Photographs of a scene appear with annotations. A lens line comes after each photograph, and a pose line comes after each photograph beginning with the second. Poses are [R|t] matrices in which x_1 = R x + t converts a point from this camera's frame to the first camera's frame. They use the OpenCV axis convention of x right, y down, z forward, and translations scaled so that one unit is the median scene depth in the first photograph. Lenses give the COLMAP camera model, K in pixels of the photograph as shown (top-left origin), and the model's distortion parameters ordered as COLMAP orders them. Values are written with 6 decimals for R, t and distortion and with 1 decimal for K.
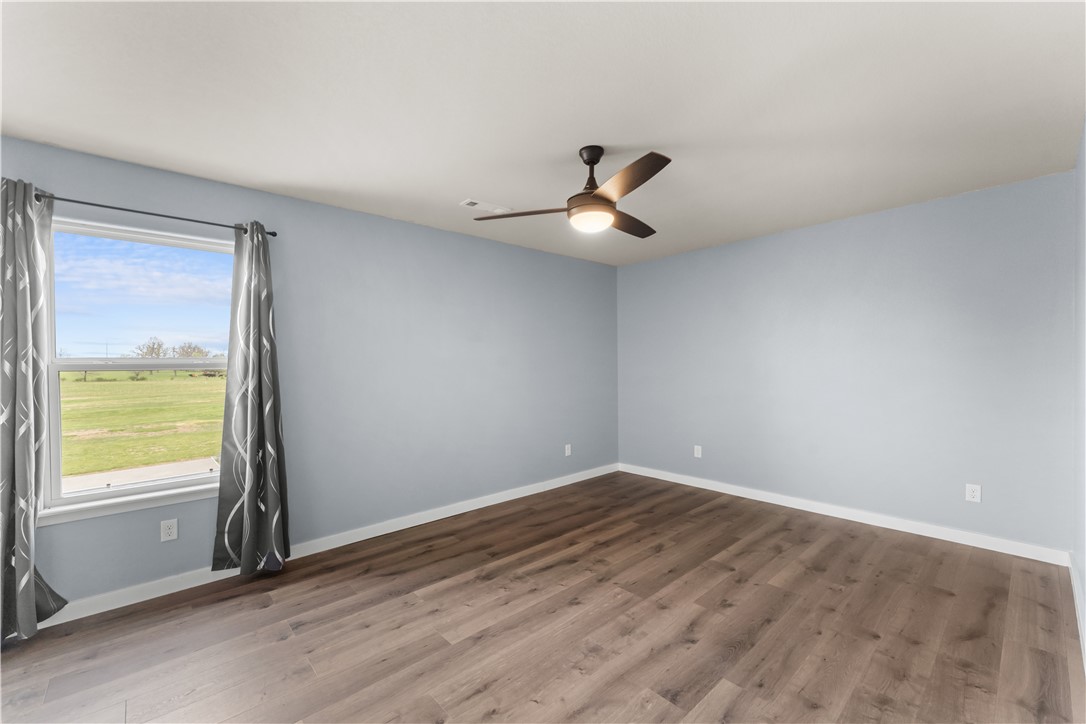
lens RADIAL K [[449.2, 0, 539.4], [0, 449.2, 367.2], [0, 0, 1]] dist [0.000546, 0.000028]
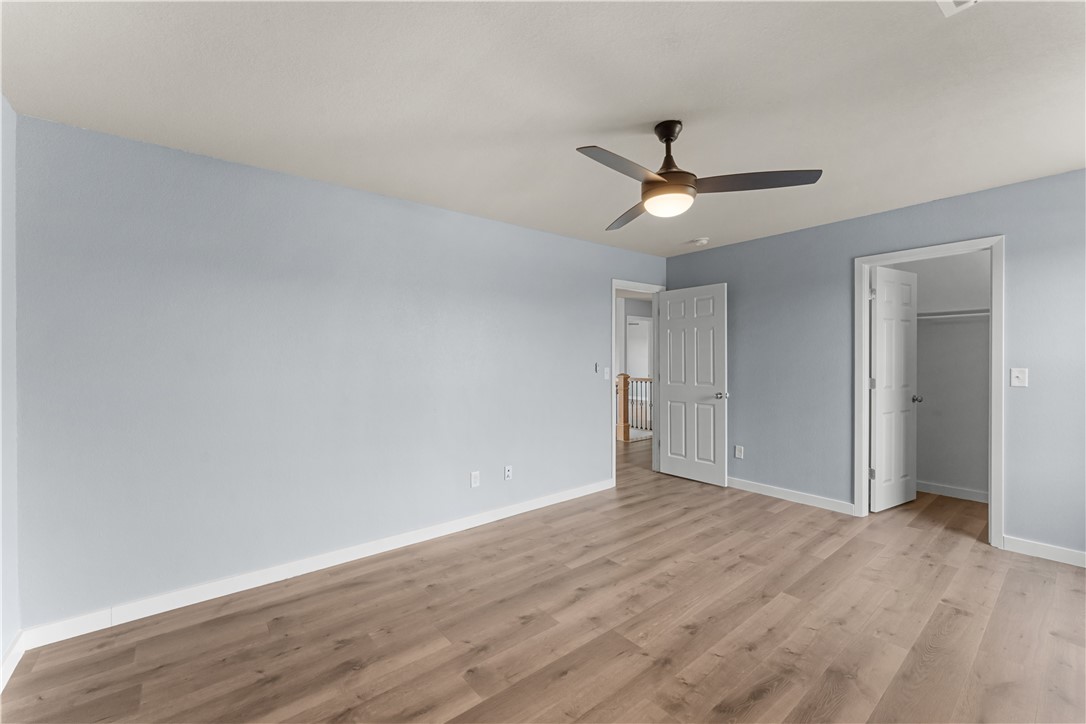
lens RADIAL K [[449.2, 0, 539.4], [0, 449.2, 367.2], [0, 0, 1]] dist [0.000546, 0.000028]
pose [[-0.998596, 0.017963, 0.049842, 0.339998], [0.019532, 0.999323, 0.031169, -0.029376], [-0.049248, 0.032099, -0.998271, 1.968019]]
